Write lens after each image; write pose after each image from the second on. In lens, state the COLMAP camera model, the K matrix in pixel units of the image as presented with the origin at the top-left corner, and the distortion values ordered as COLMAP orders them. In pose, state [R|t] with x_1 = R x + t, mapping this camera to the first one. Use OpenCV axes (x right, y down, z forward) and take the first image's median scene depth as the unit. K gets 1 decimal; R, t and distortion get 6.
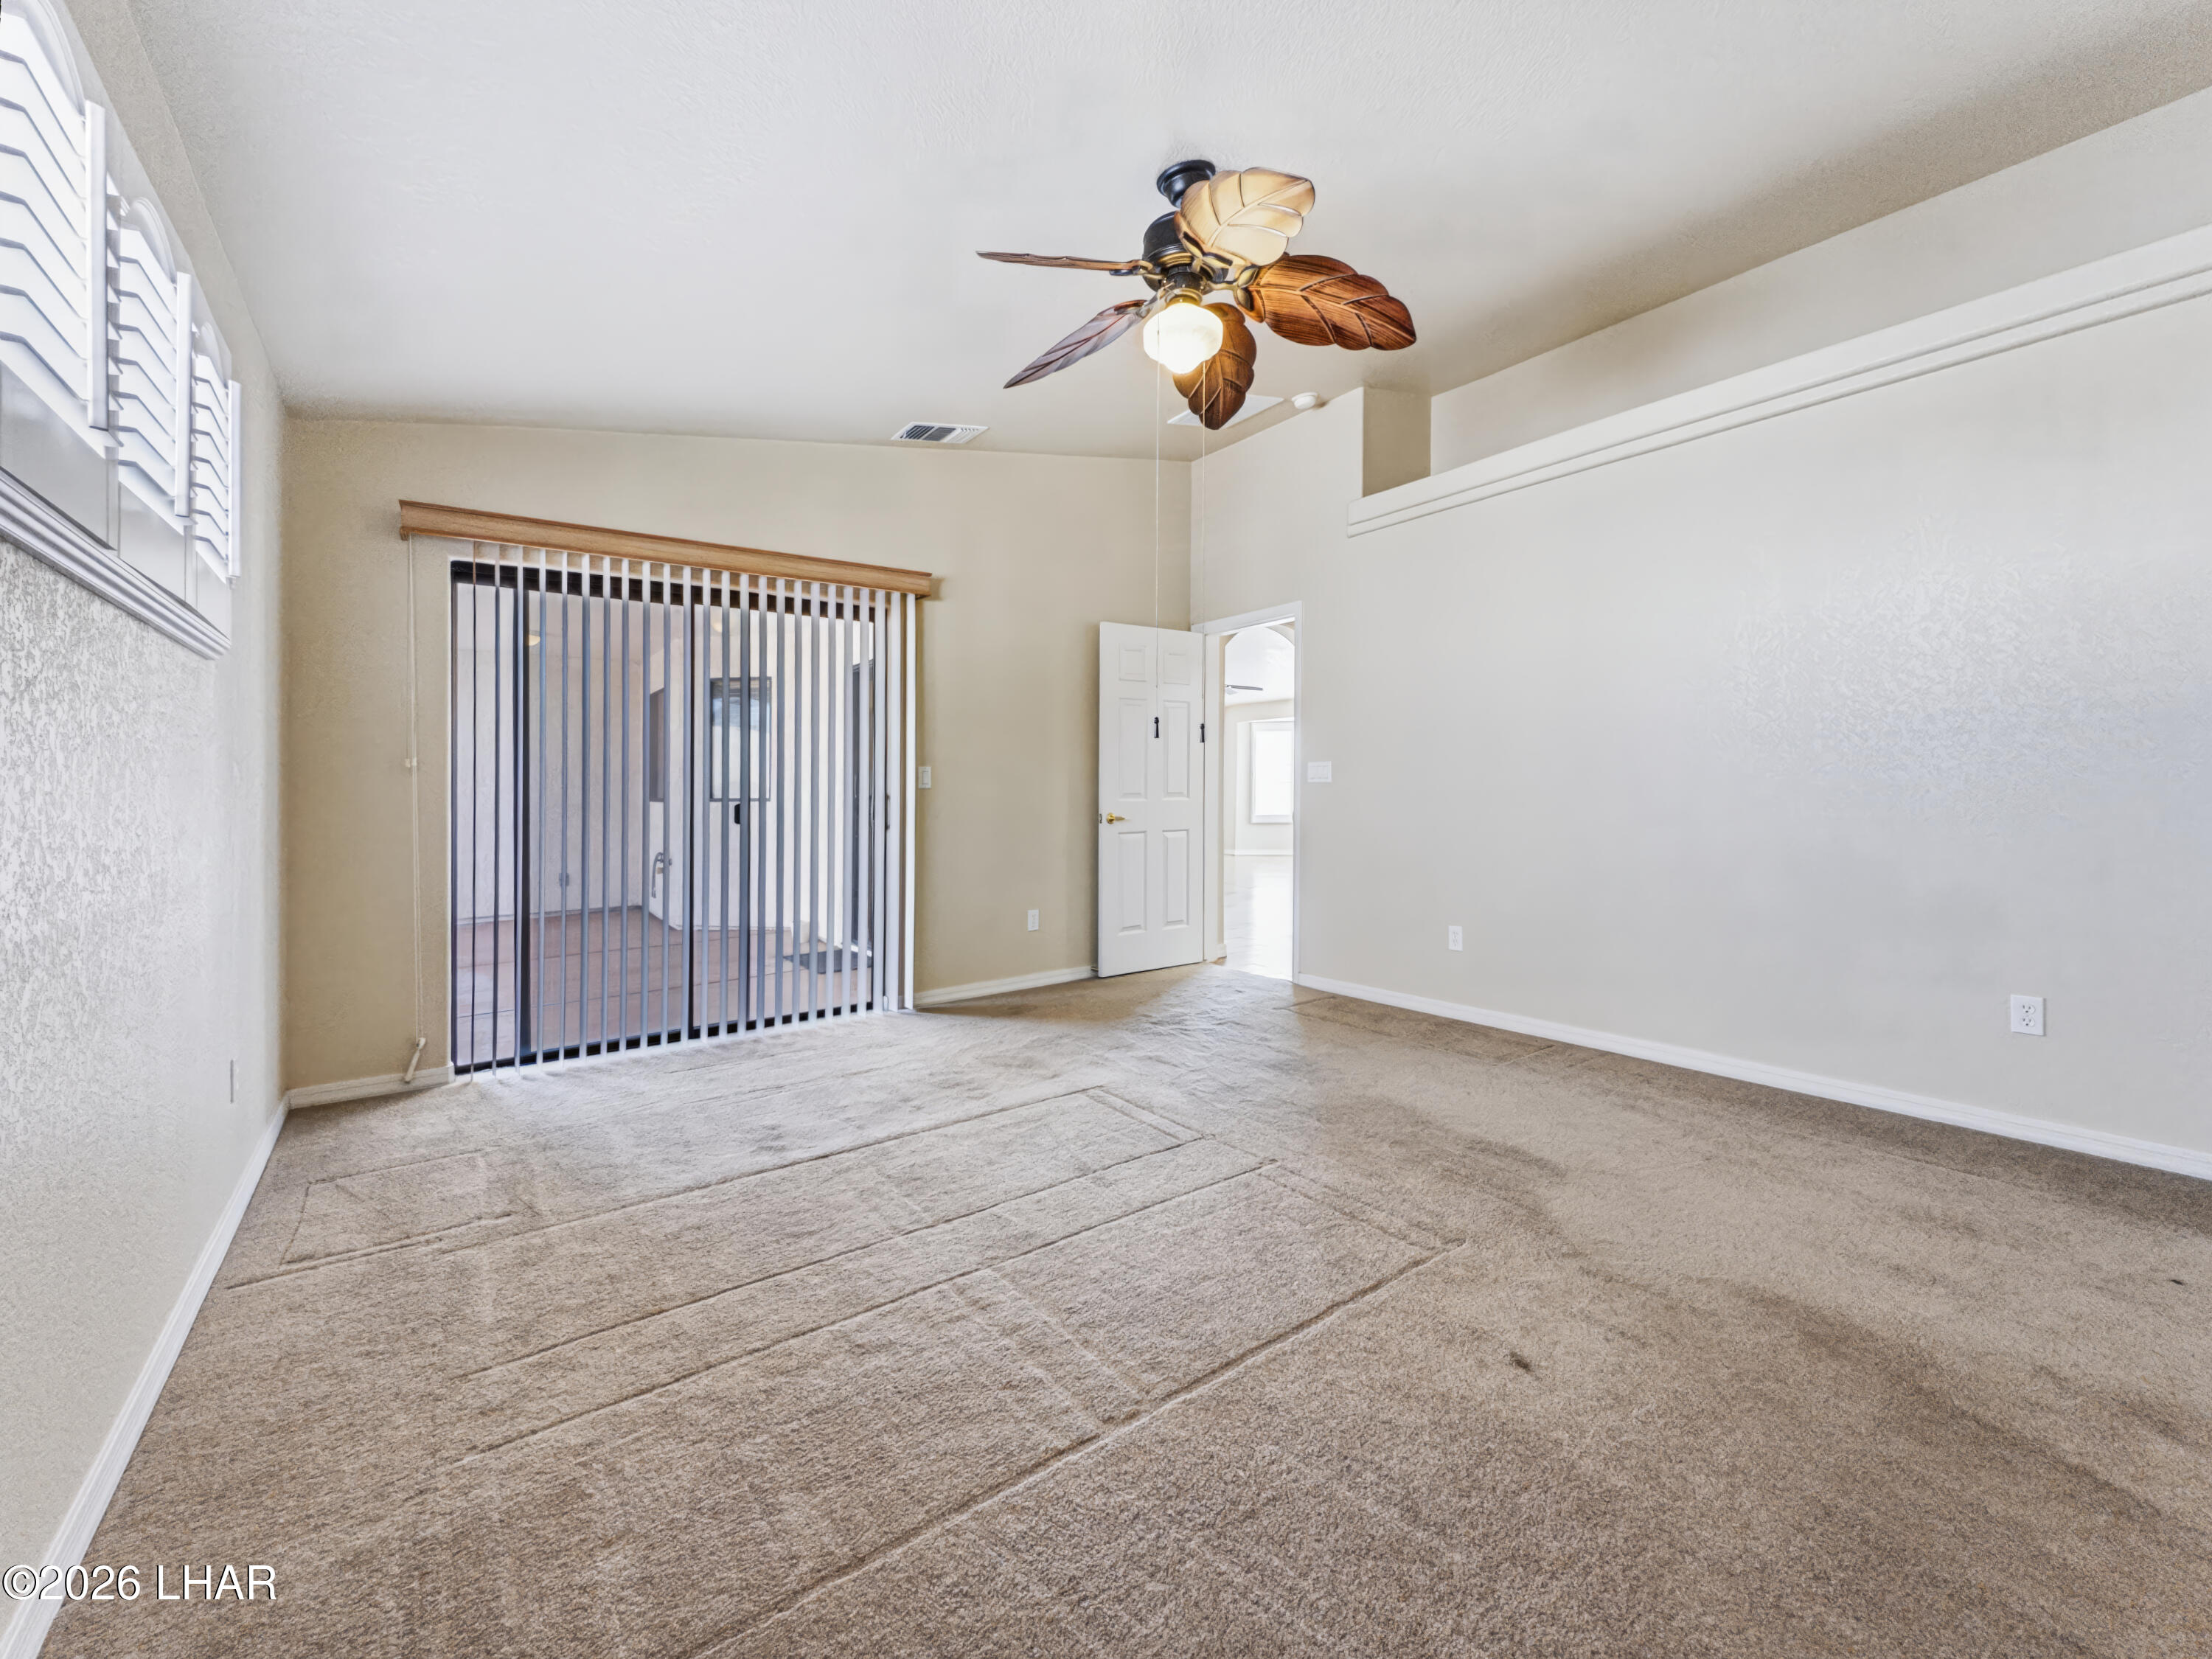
lens RADIAL K [[895.8, 0, 1102.1], [0, 895.8, 806.6], [0, 0, 1]] dist [-0.001460, 0.000215]
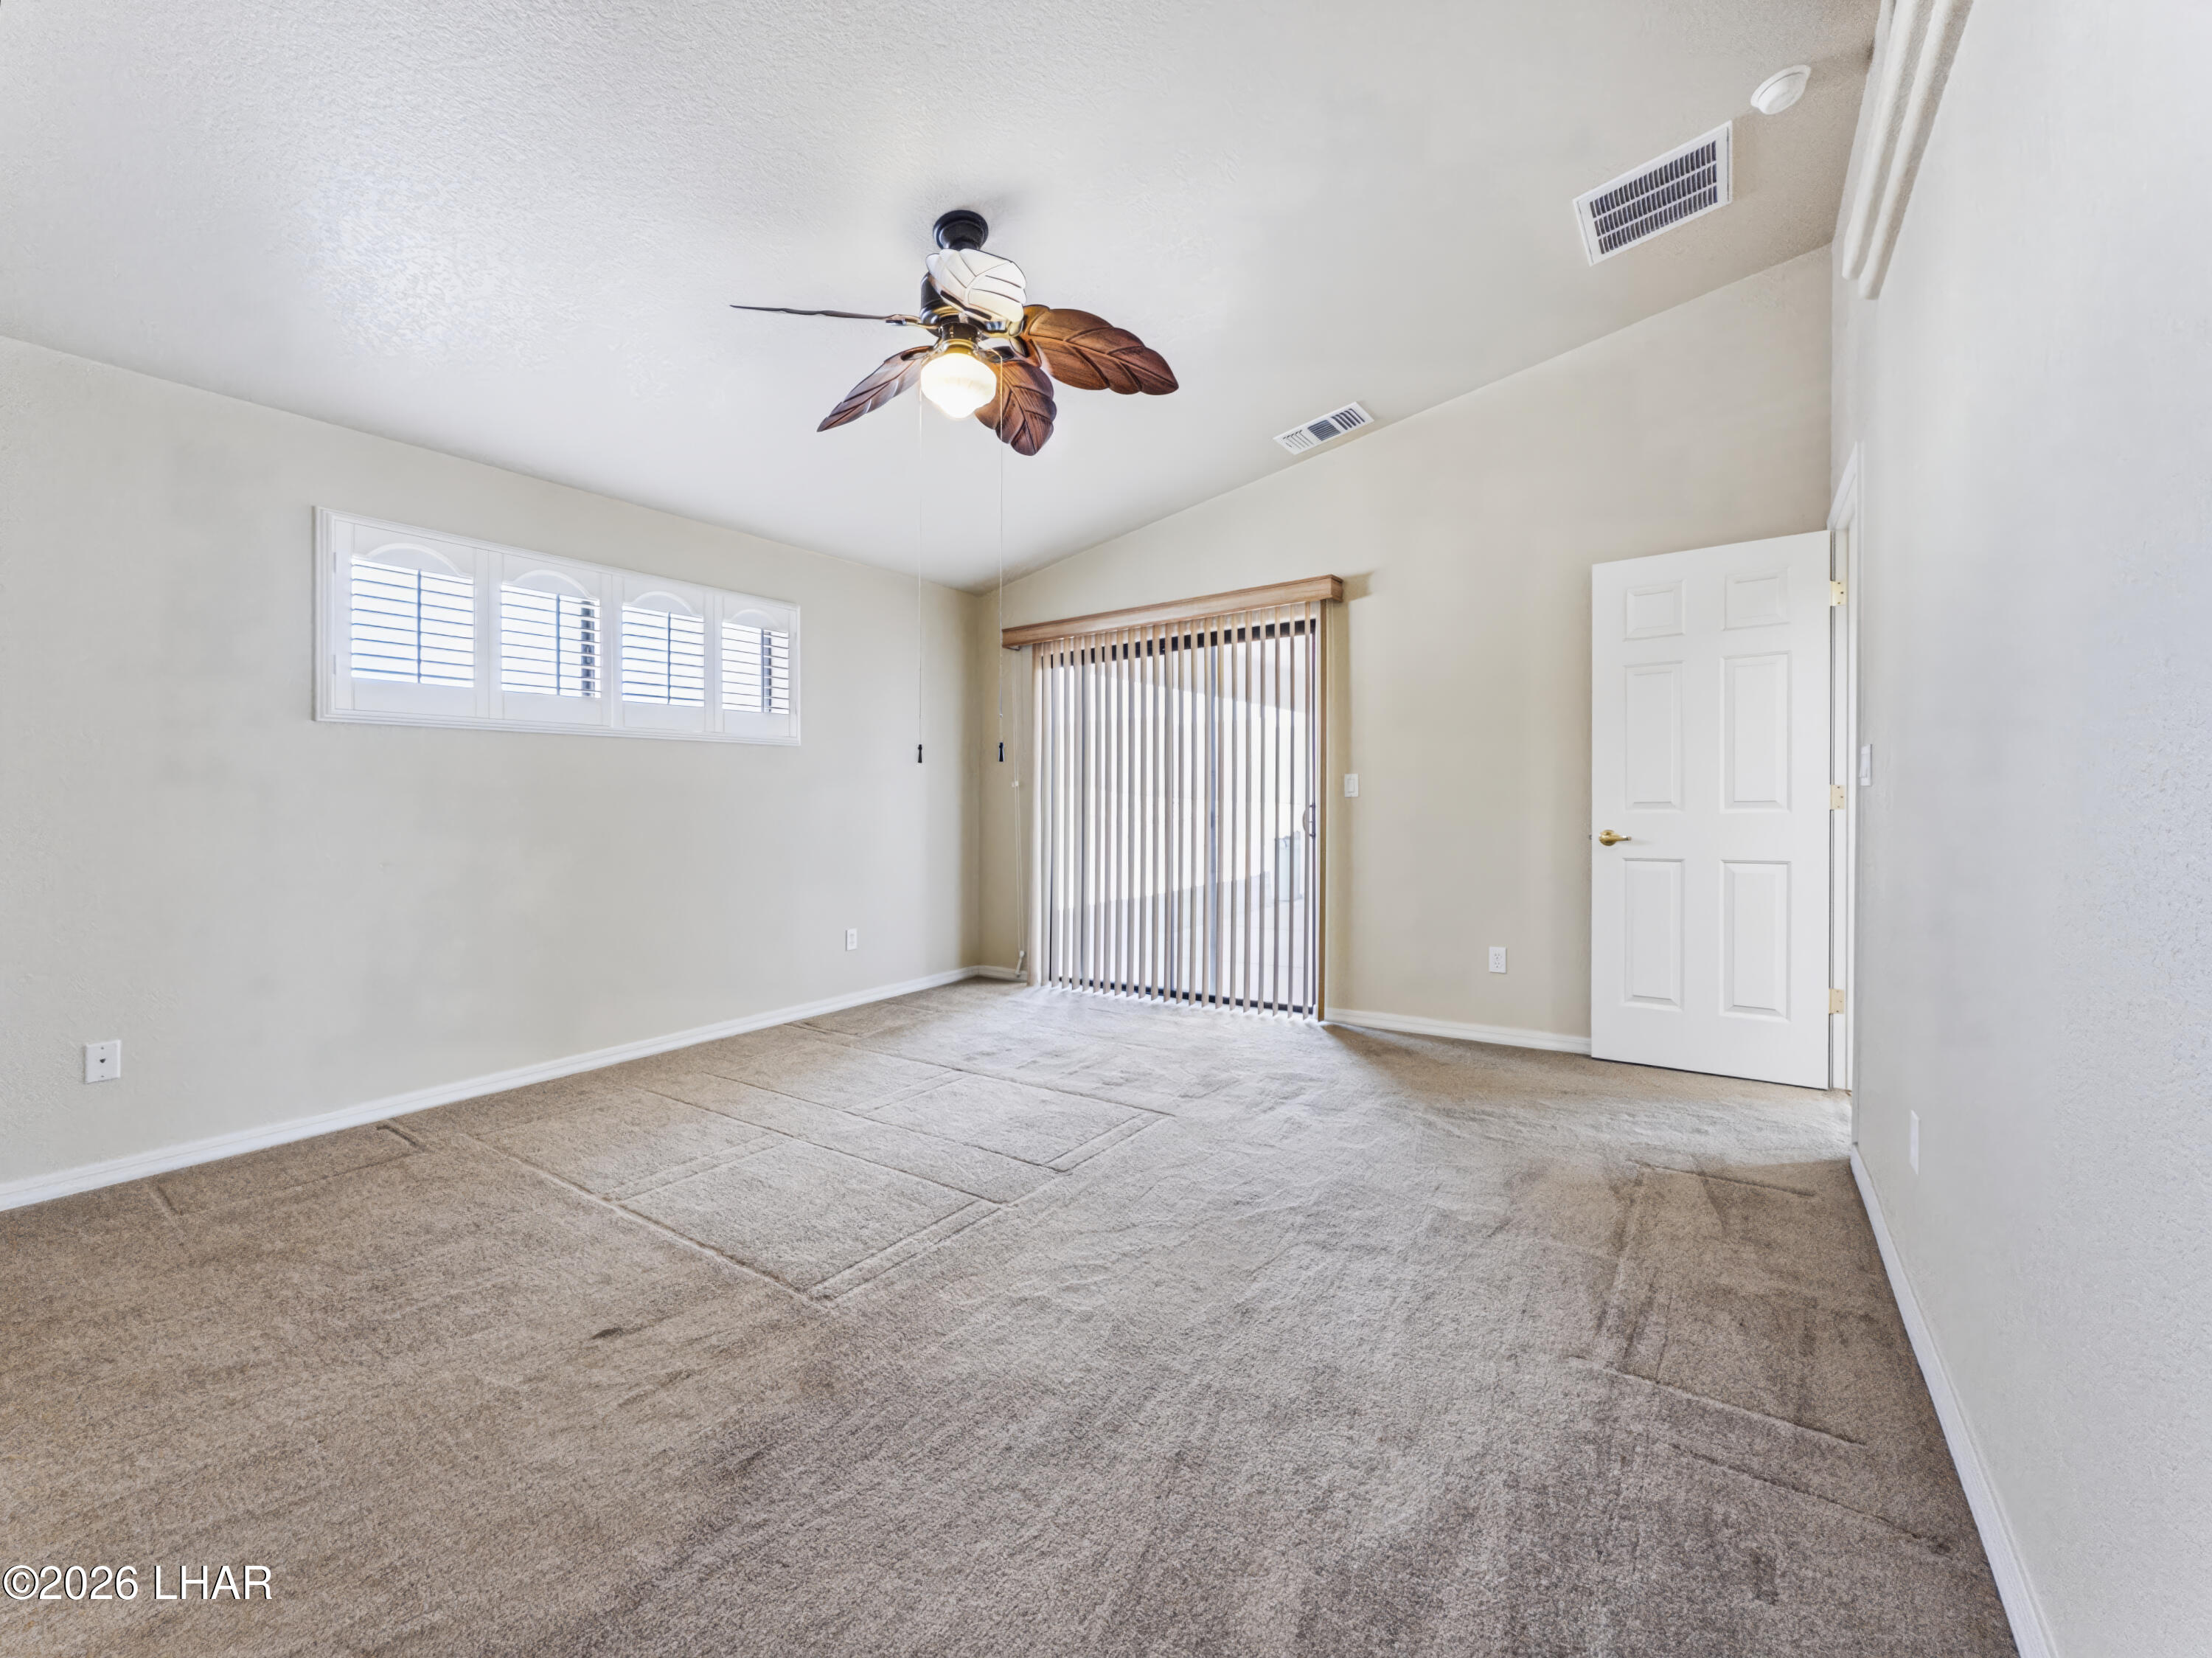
lens RADIAL K [[896.0, 0, 1102.1], [0, 896.0, 806.1], [0, 0, 1]] dist [-0.001460, 0.000215]
pose [[0.328617, 0.009873, -0.944412, 0.667964], [-0.007279, 0.999942, 0.007921, -0.018495], [0.944435, 0.004271, 0.328670, 0.471474]]
